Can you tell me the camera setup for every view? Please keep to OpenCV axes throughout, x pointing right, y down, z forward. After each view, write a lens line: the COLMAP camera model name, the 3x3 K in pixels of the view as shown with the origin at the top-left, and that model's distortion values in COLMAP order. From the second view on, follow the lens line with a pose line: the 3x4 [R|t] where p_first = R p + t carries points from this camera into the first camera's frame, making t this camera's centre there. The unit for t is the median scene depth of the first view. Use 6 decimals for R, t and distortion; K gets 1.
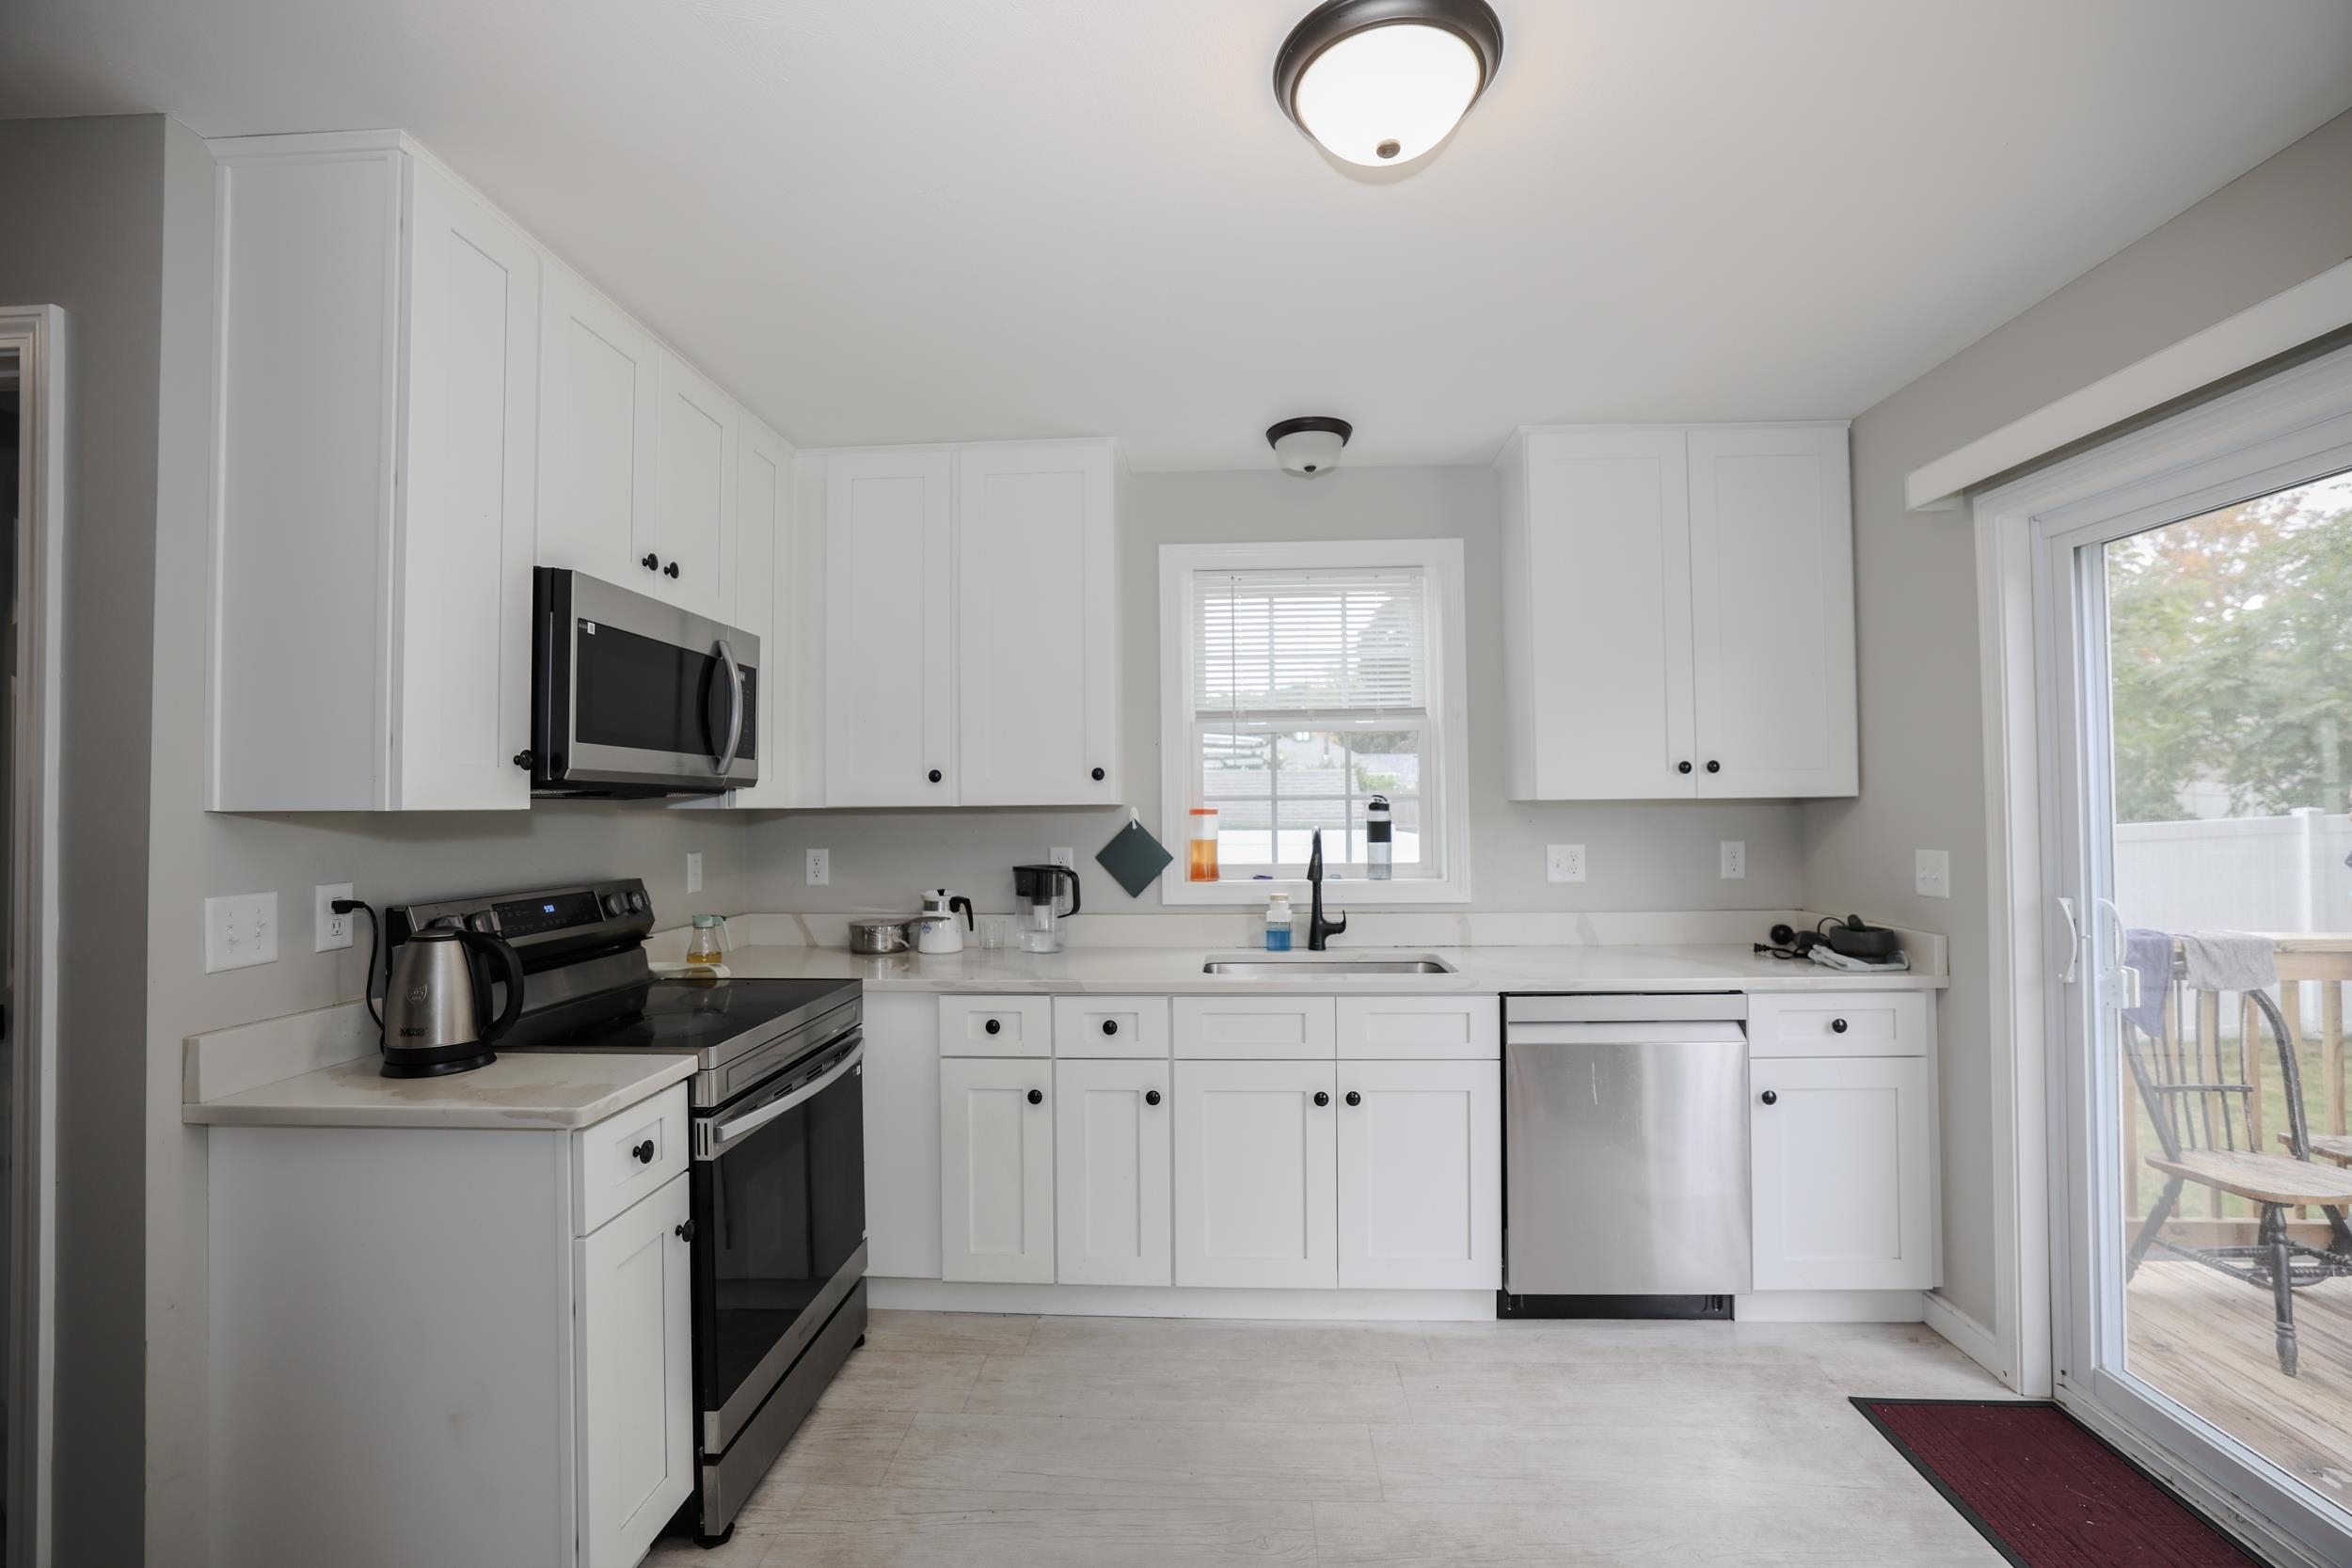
lens RADIAL K [[1013.3, 0, 1180.2], [0, 1013.3, 790.4], [0, 0, 1]] dist [-0.043137, 0.017484]
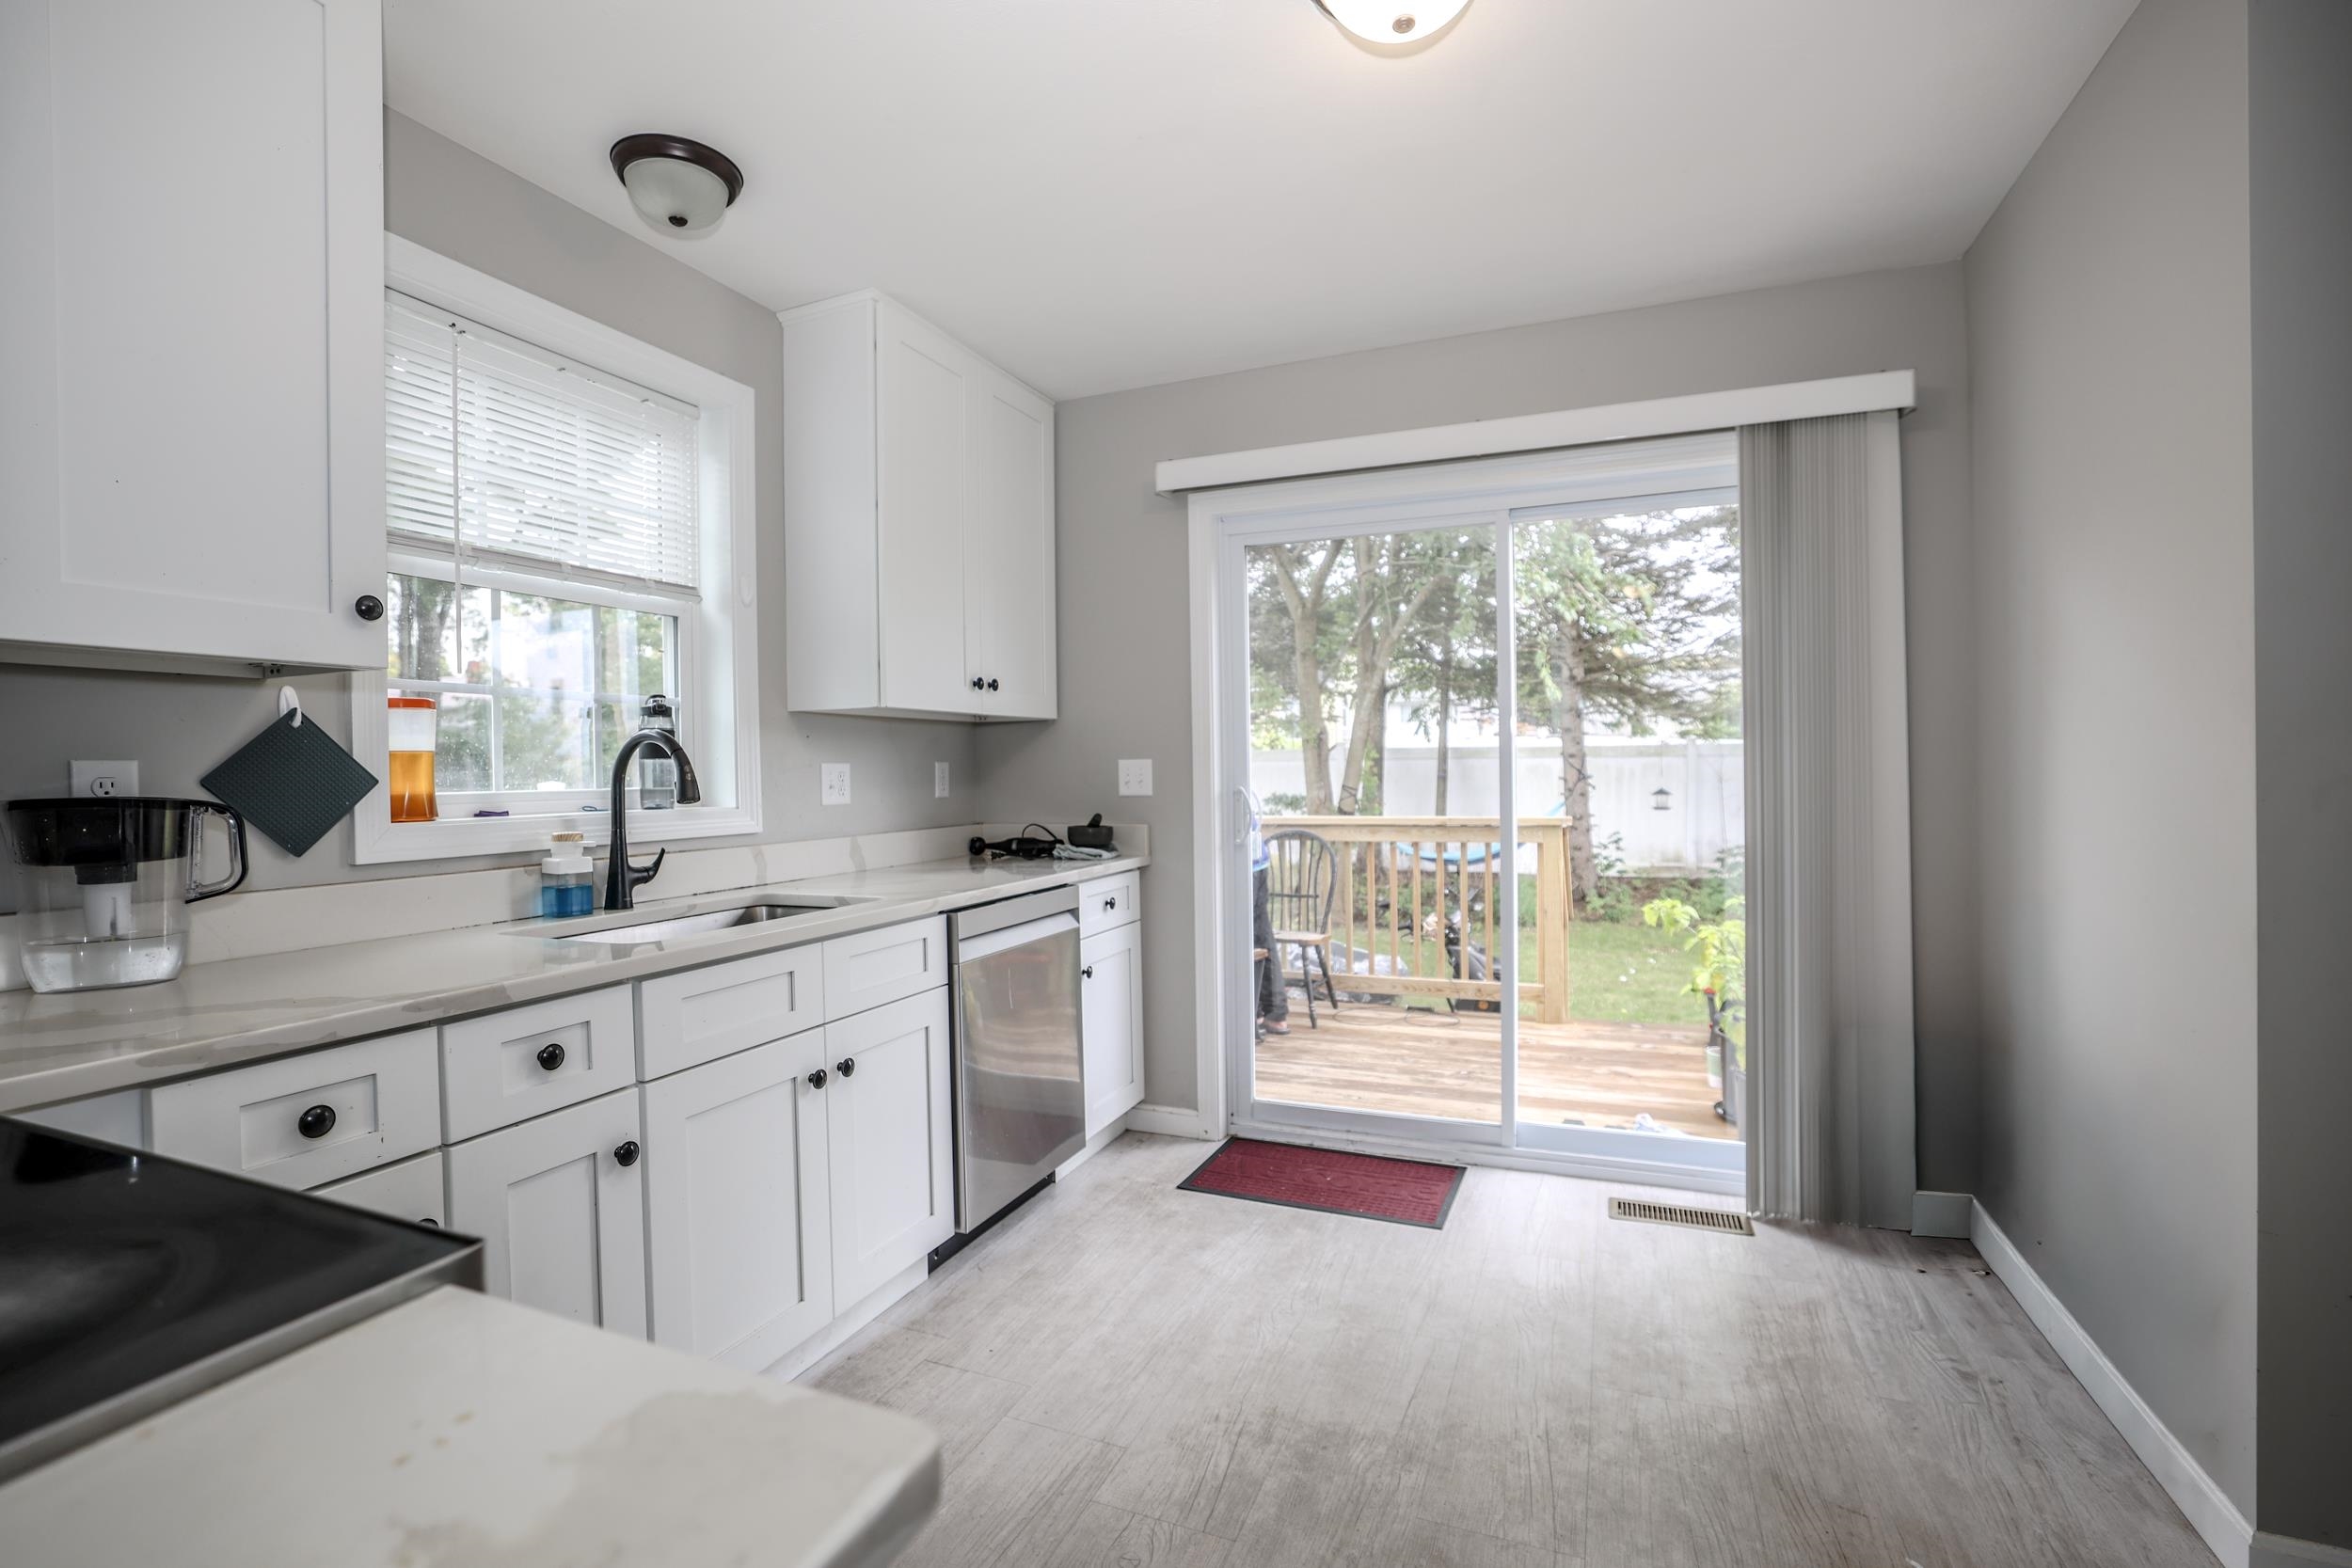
lens RADIAL K [[1054.3, 0, 1180.3], [0, 1054.3, 780.7], [0, 0, 1]] dist [-0.048657, 0.019749]
pose [[0.331580, -0.005365, 0.943412, -0.485964], [-0.003663, 0.999969, 0.006974, 0.074254], [-0.943420, -0.005768, 0.331550, 0.471284]]
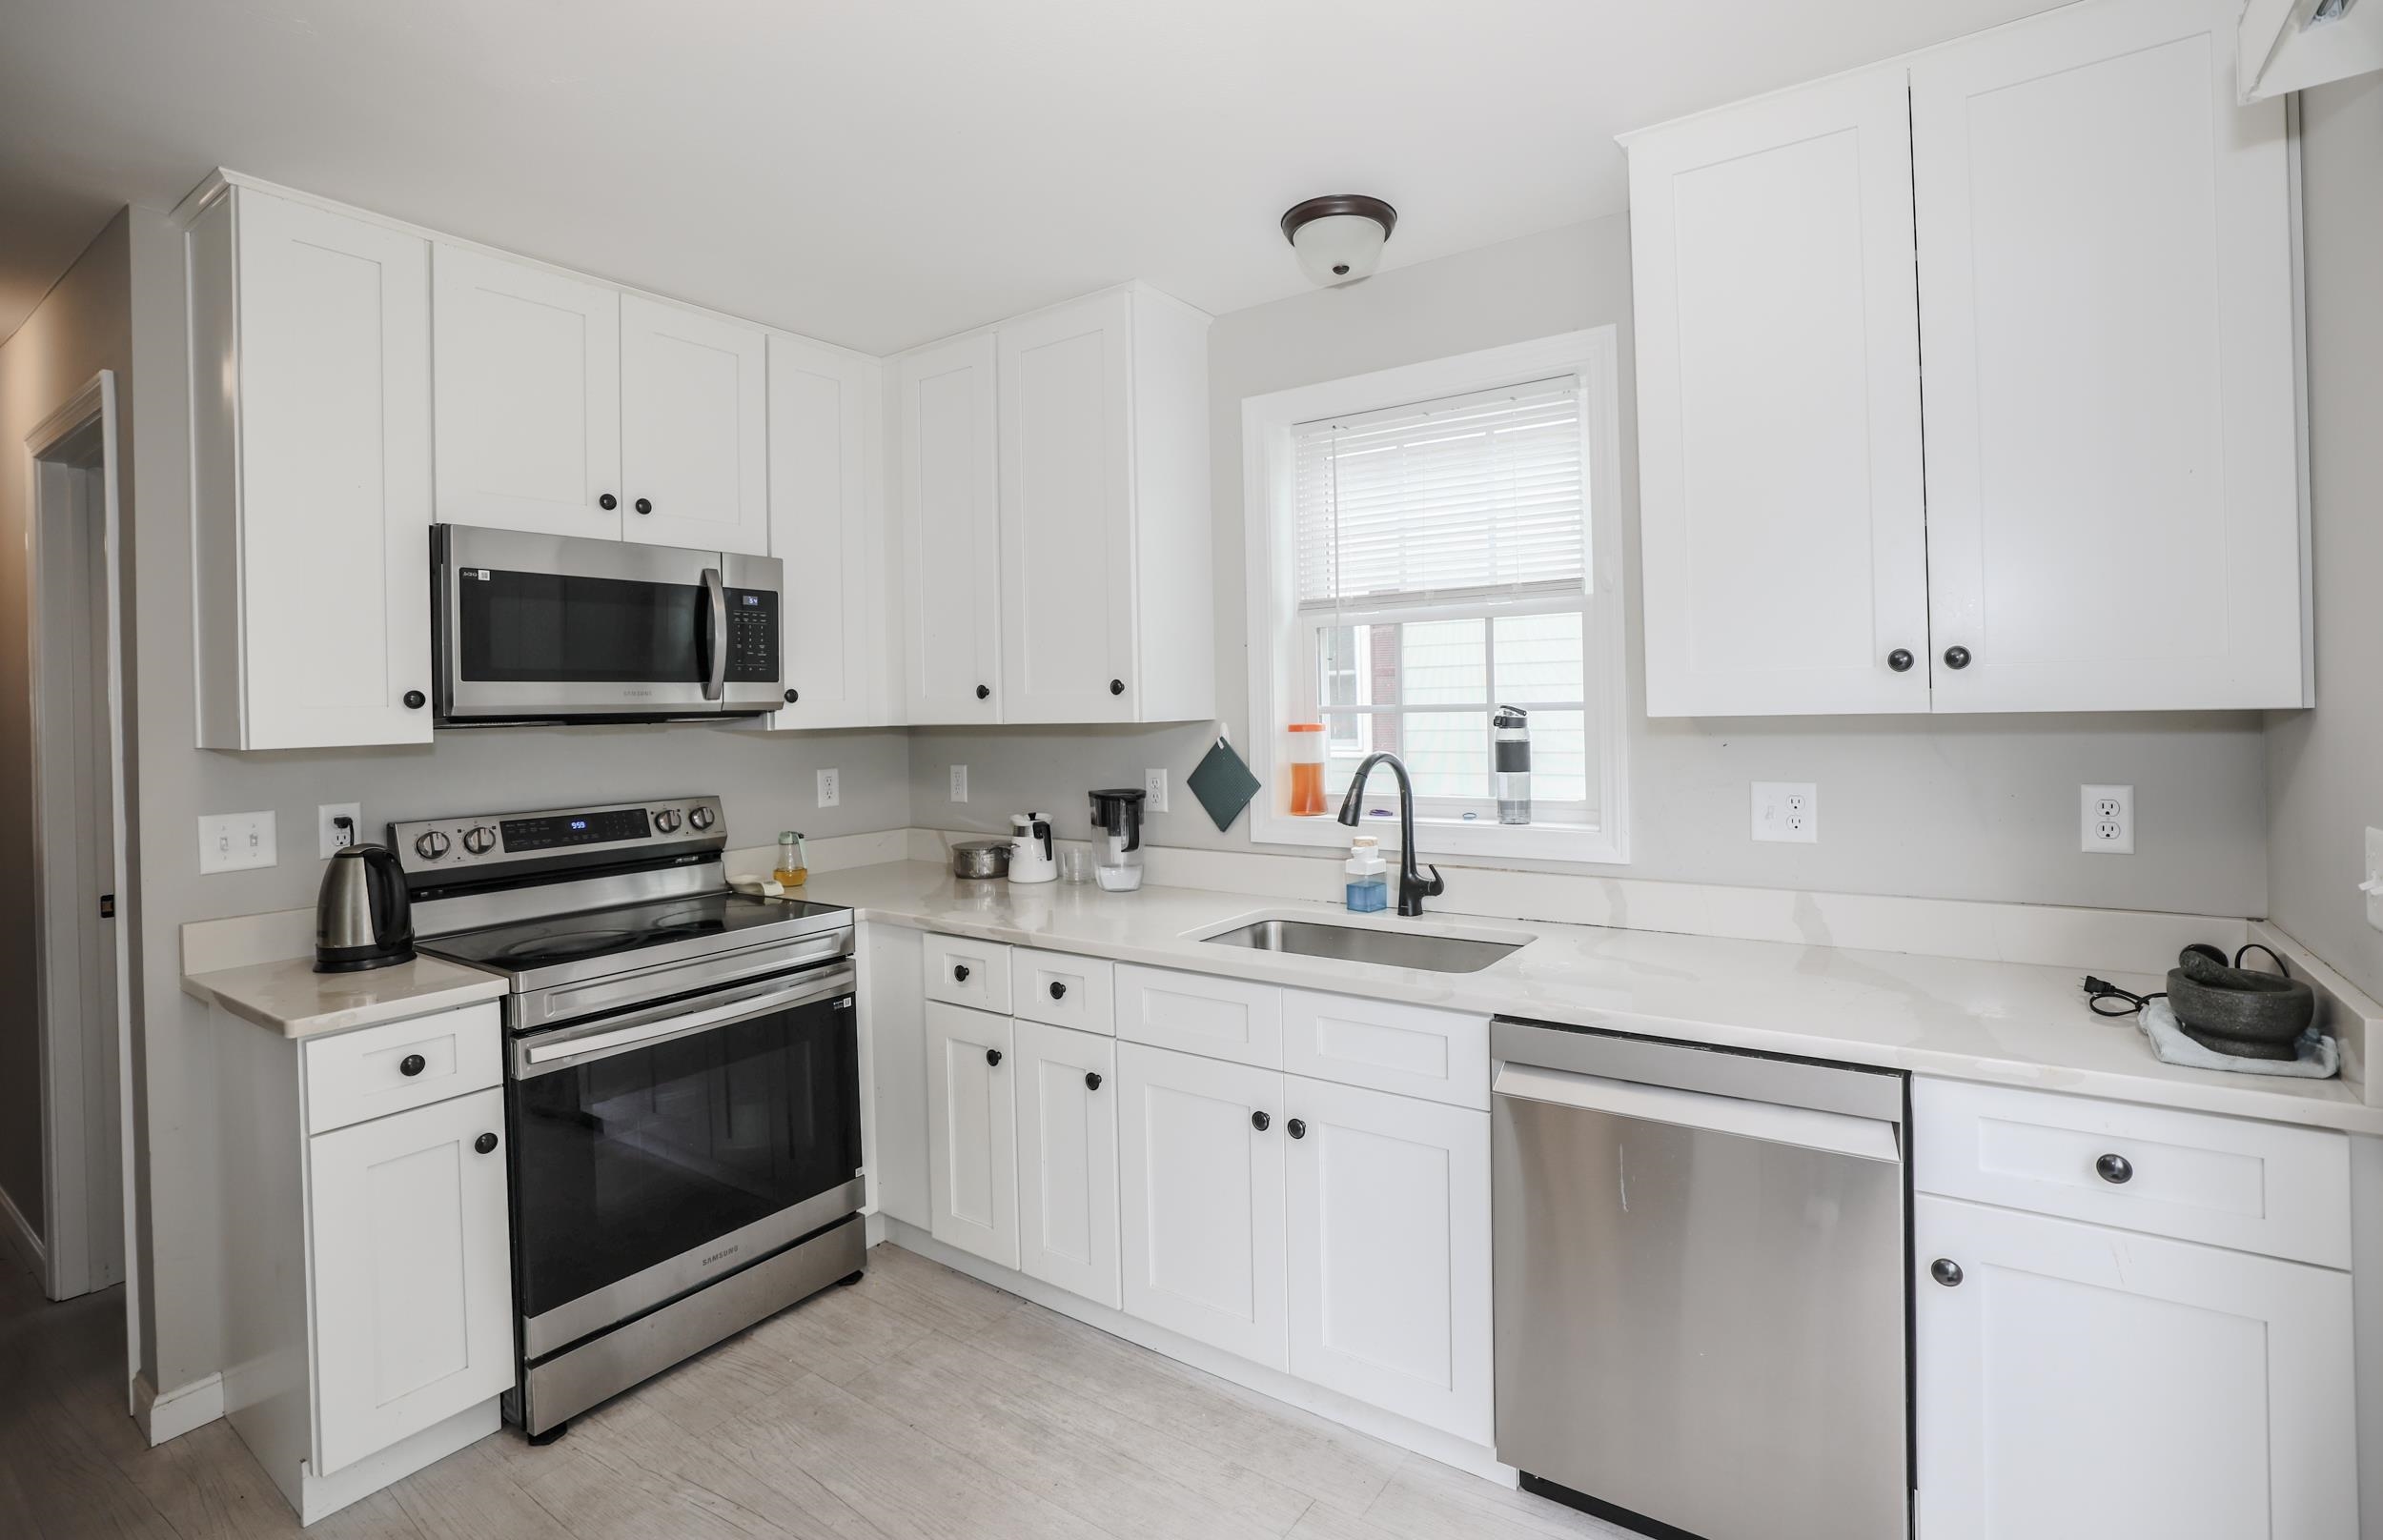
lens RADIAL K [[1088.5, 0, 1247.7], [0, 1088.5, 711.8], [0, 0, 1]] dist [-0.044737, 0.020464]
pose [[0.862343, -0.006844, -0.506278, 0.519476], [0.022773, 0.999421, 0.025280, -0.017580], [0.505812, -0.033330, 0.862000, 0.299176]]
